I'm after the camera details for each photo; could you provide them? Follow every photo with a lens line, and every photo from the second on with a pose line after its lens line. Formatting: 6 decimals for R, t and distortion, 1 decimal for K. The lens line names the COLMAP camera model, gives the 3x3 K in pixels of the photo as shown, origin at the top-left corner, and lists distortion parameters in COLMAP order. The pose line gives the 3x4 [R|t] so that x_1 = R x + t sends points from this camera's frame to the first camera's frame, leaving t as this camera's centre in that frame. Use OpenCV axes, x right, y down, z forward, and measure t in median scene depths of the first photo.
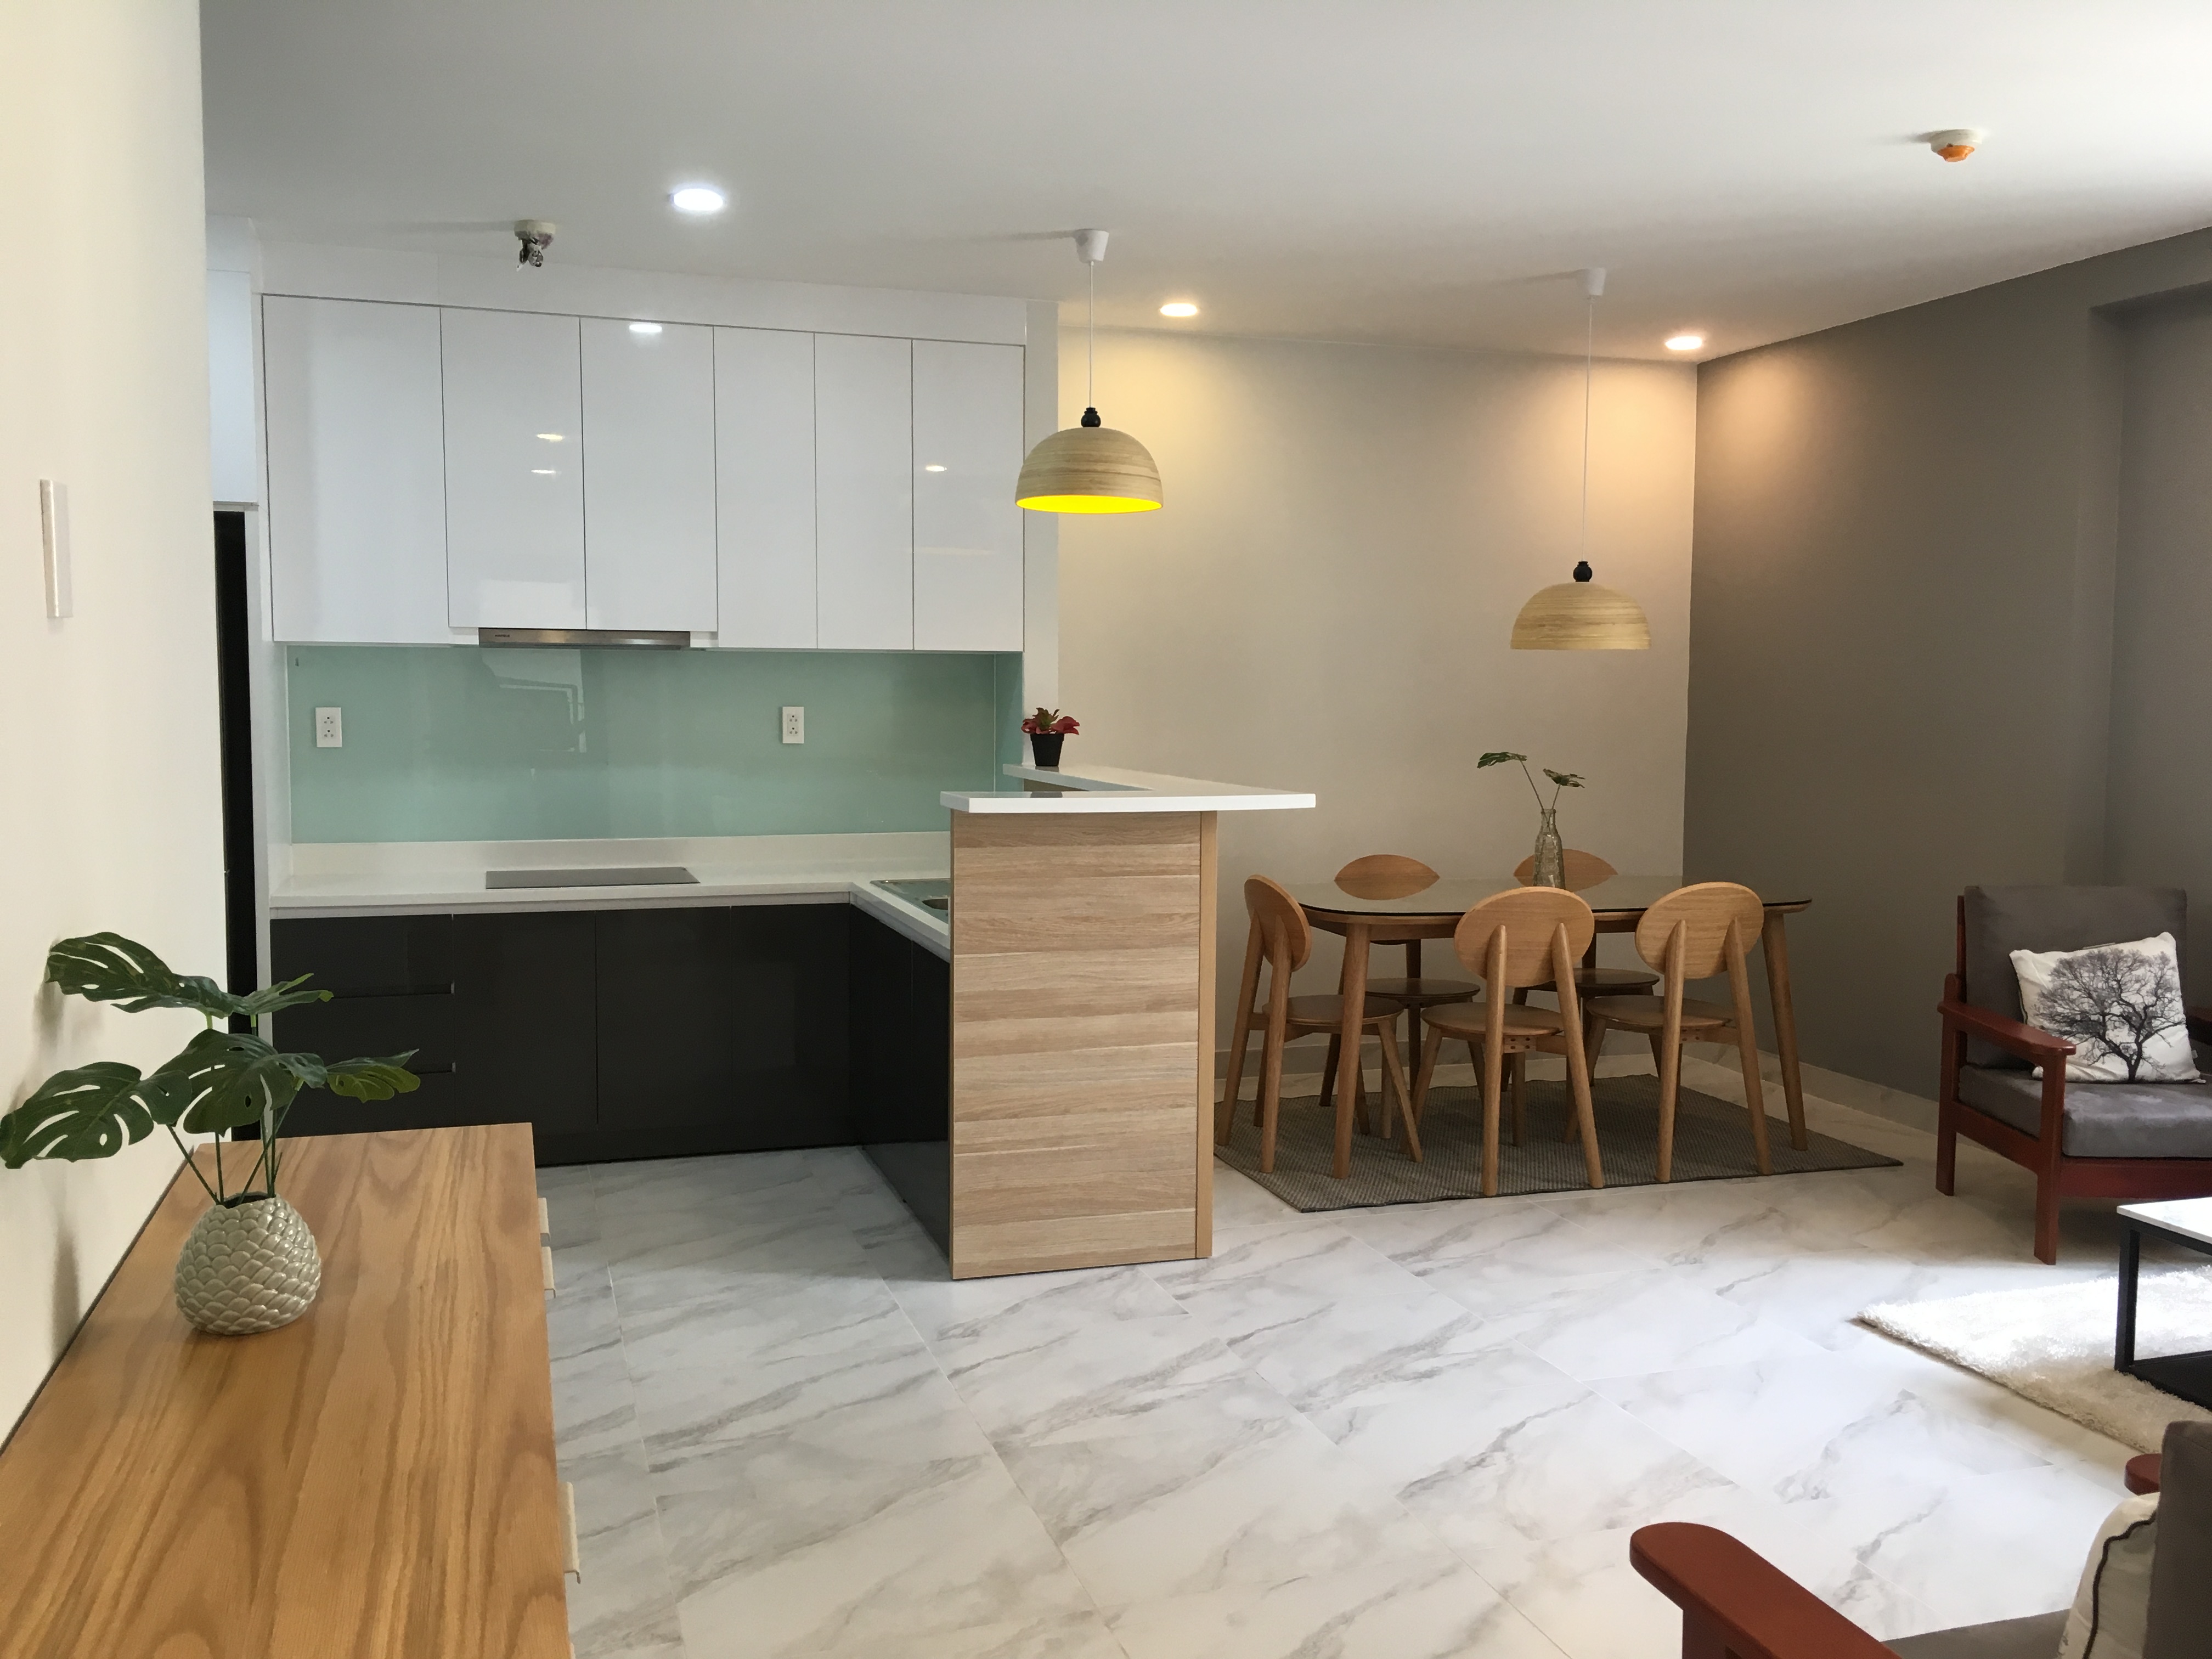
lens RADIAL K [[1888.8, 0, 1104.0], [0, 1888.8, 834.1], [0, 0, 1]] dist [0.077918, -0.111053]
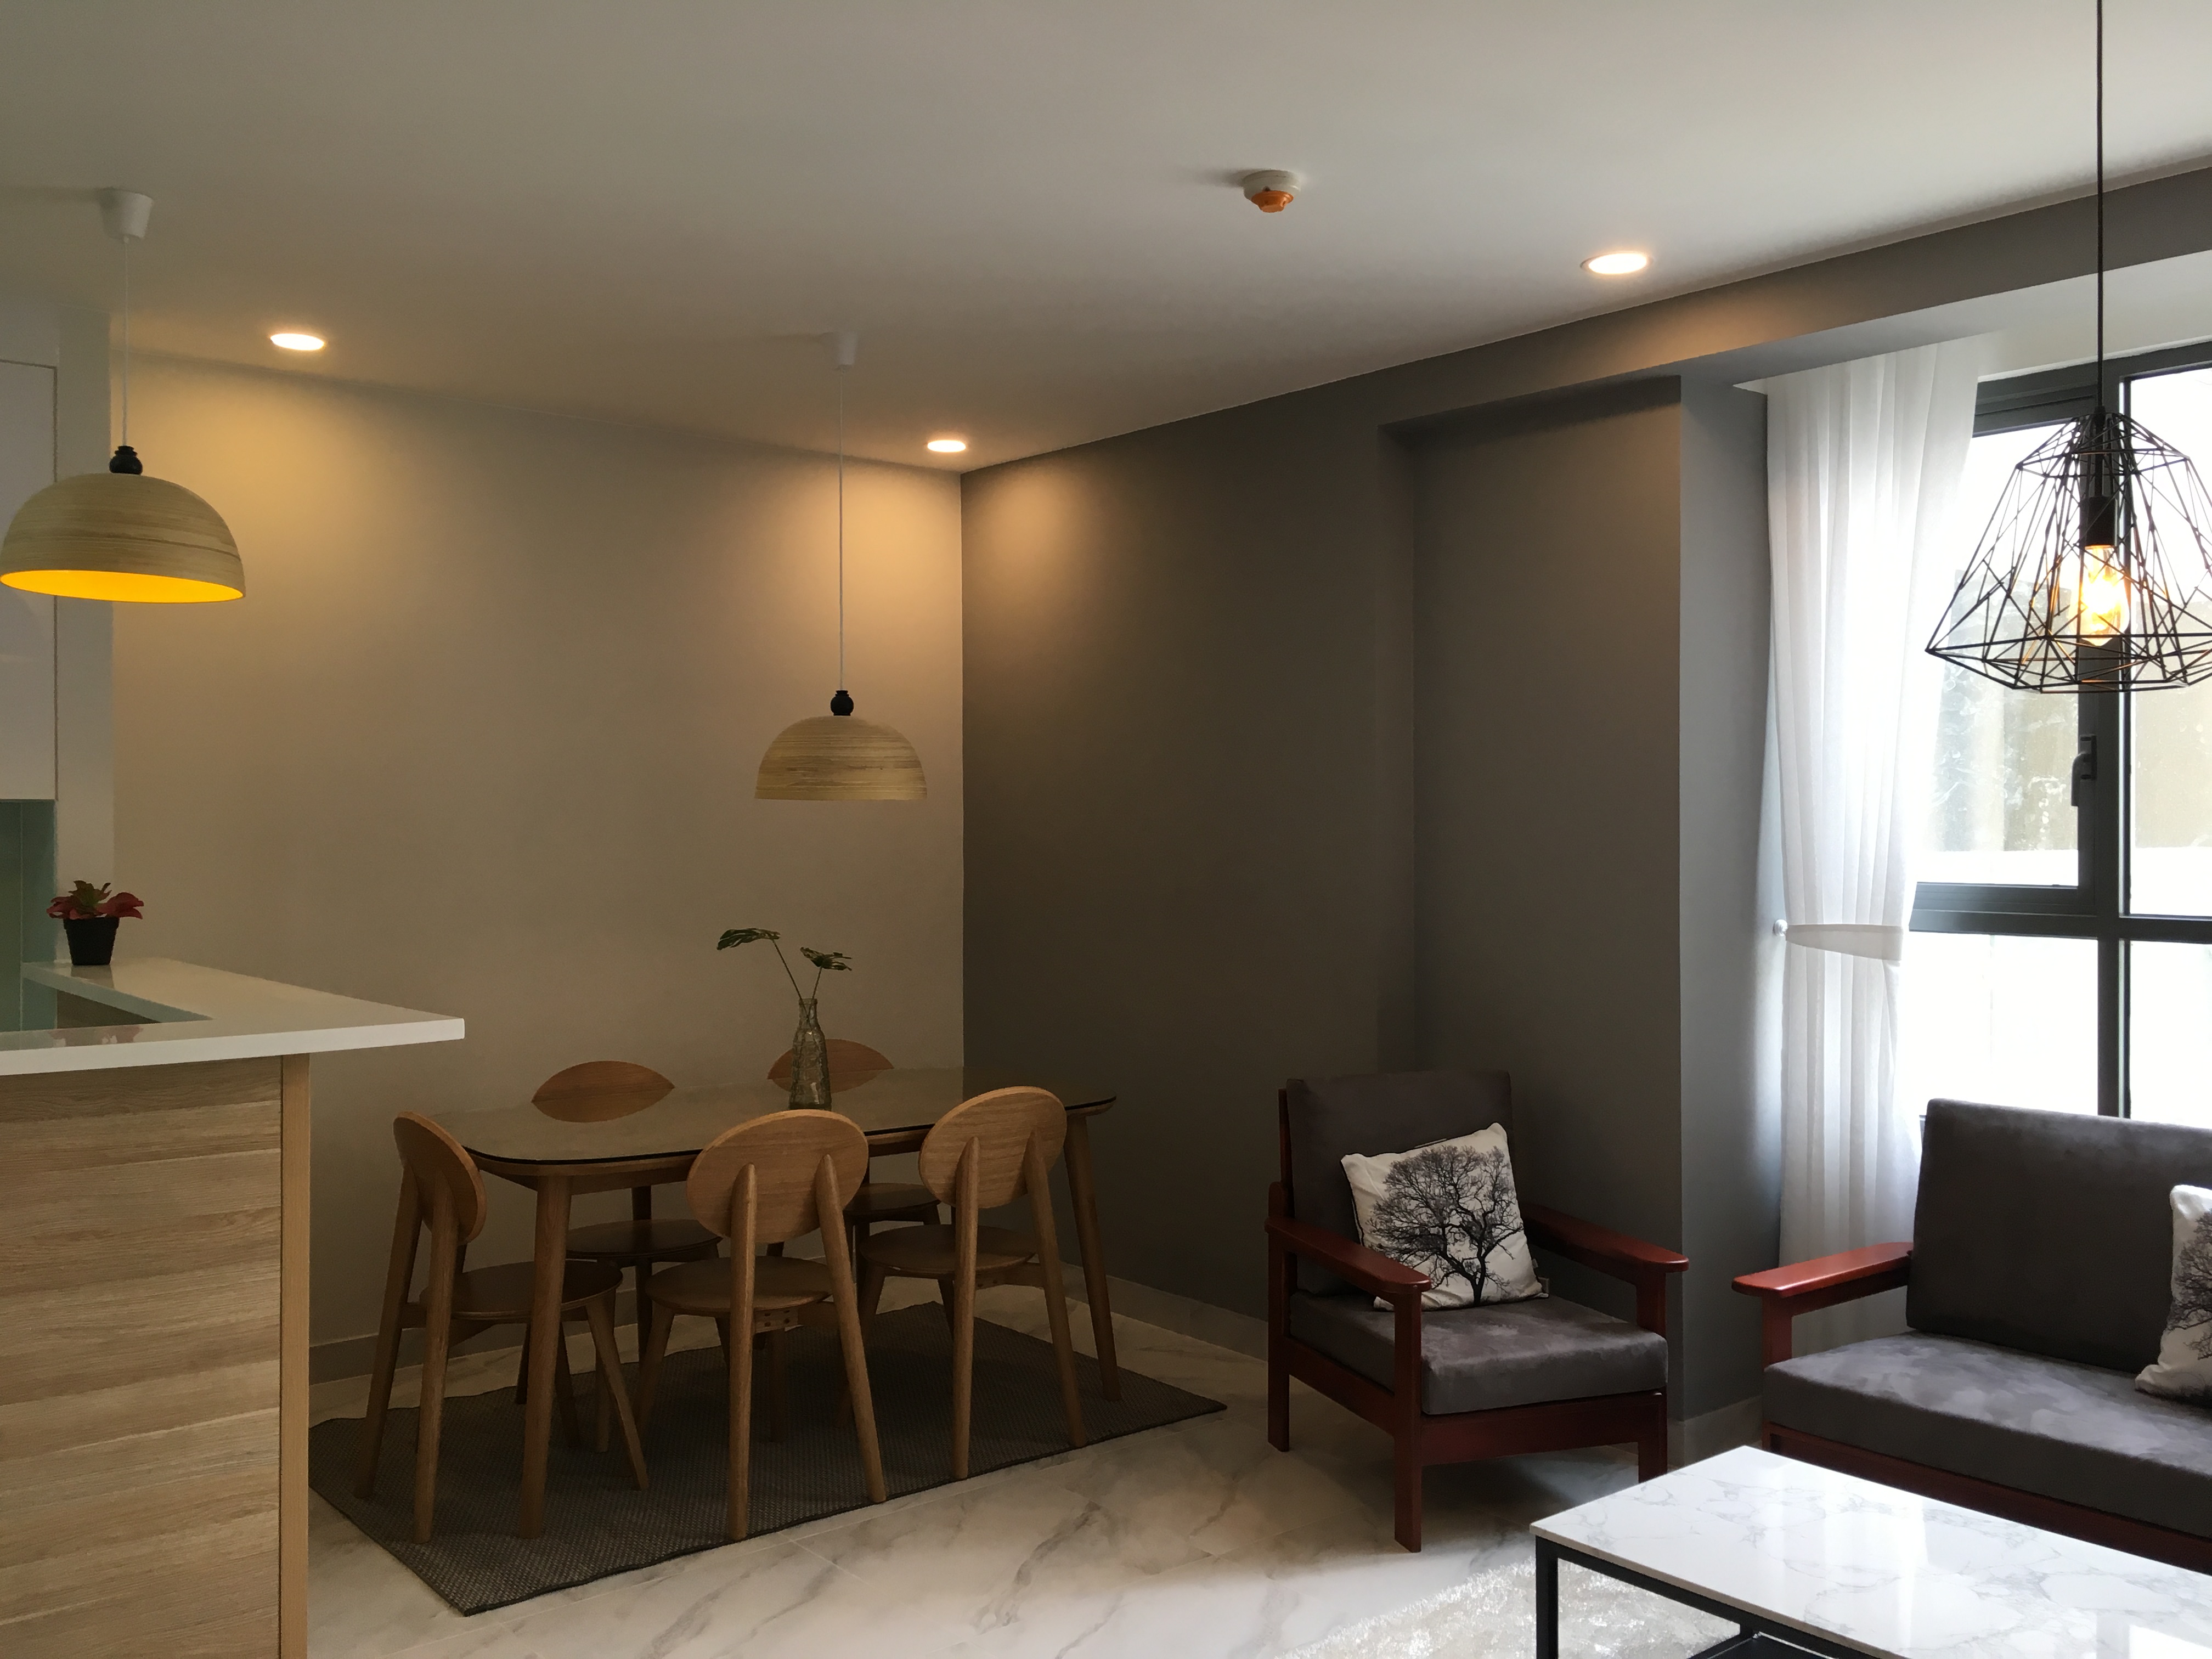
lens RADIAL K [[1888.8, 0, 1104.0], [0, 1888.8, 834.1], [0, 0, 1]] dist [0.077918, -0.111053]
pose [[0.927159, -0.006986, 0.374603, 0.062410], [0.033274, 0.997411, -0.063752, -0.032270], [-0.373187, 0.071573, 0.924991, 0.254676]]
